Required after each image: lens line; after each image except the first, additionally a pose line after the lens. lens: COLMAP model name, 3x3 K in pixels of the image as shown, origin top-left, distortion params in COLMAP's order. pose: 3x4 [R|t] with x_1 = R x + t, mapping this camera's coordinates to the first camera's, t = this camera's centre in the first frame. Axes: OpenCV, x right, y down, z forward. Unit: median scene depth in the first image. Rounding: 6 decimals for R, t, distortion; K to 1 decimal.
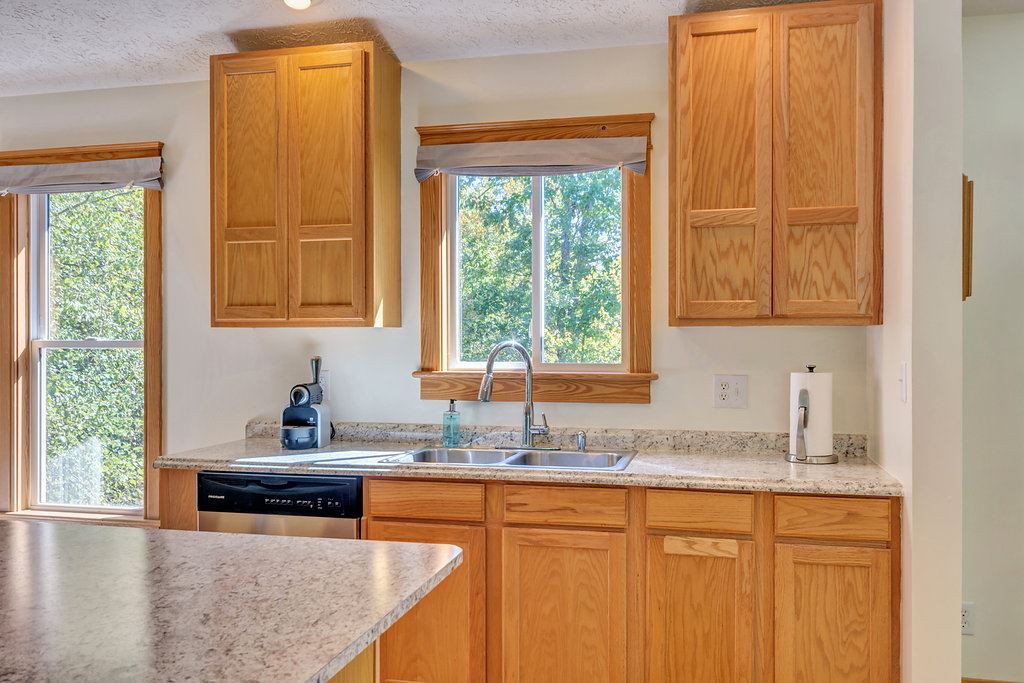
lens RADIAL K [[877.6, 0, 512.0], [0, 877.6, 341.5], [0, 0, 1]] dist [0.001544, 0.006006]
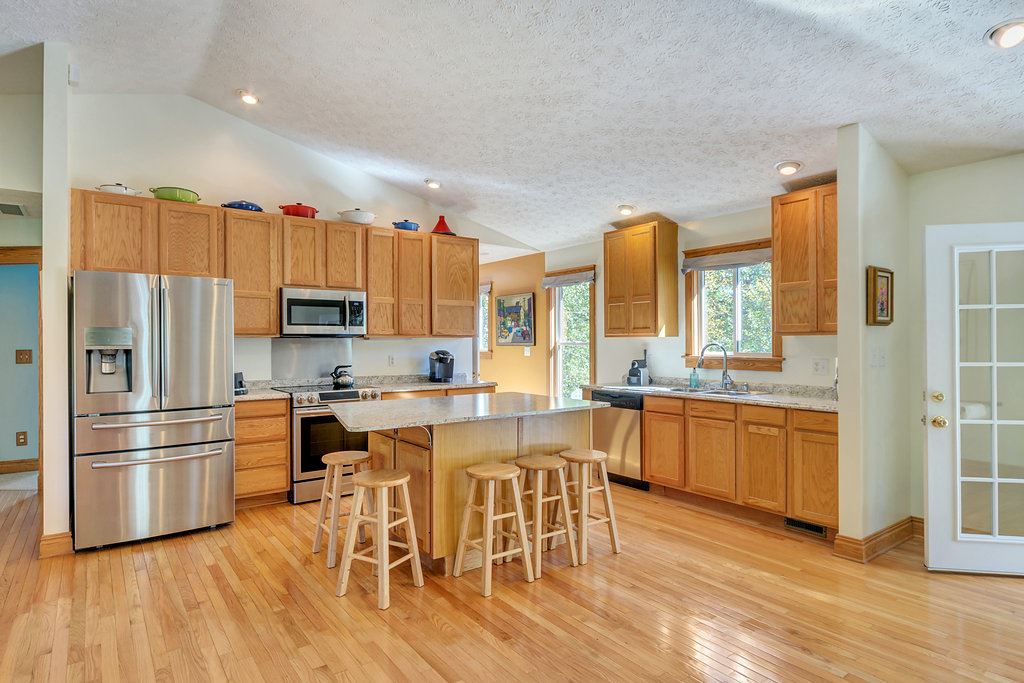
lens RADIAL K [[557.0, 0, 512.0], [0, 557.0, 341.5], [0, 0, 1]] dist [-0.000922, -0.000424]
pose [[0.768762, -0.001821, -0.639533, 0.527597], [0.000641, 0.999998, -0.002077, -0.000421], [0.639535, 0.001187, 0.768761, -0.464623]]
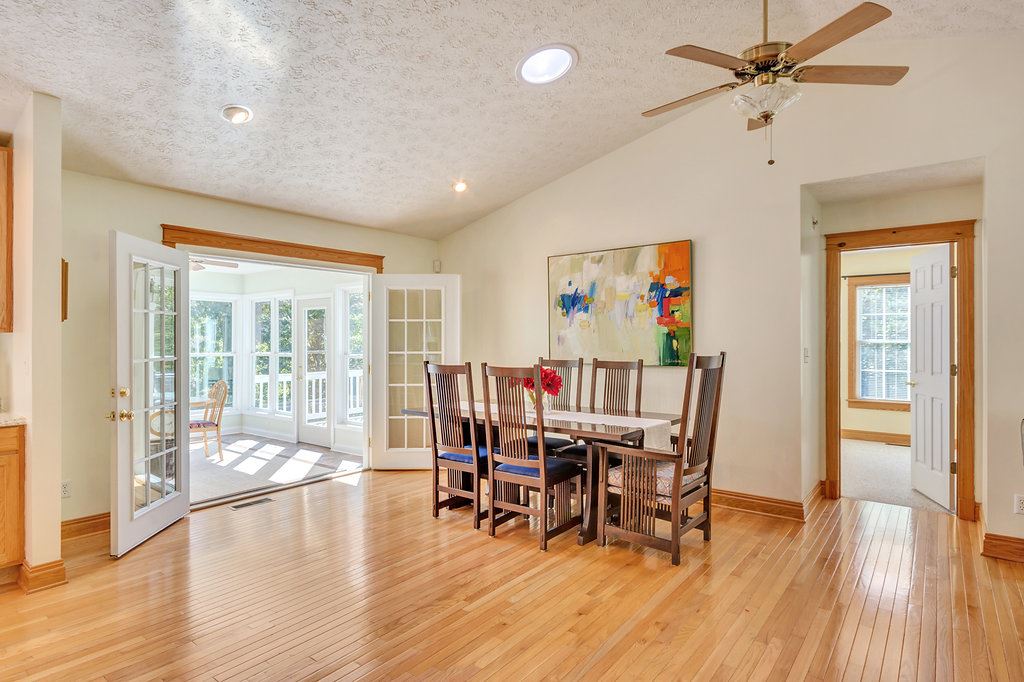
lens RADIAL K [[557.0, 0, 512.0], [0, 557.0, 341.0], [0, 0, 1]] dist [-0.000922, -0.000424]
pose [[0.408556, -0.001761, 0.912732, -0.166404], [0.003122, 0.999995, 0.000532, 0.000467], [-0.912728, 0.002632, 0.408560, -0.334316]]
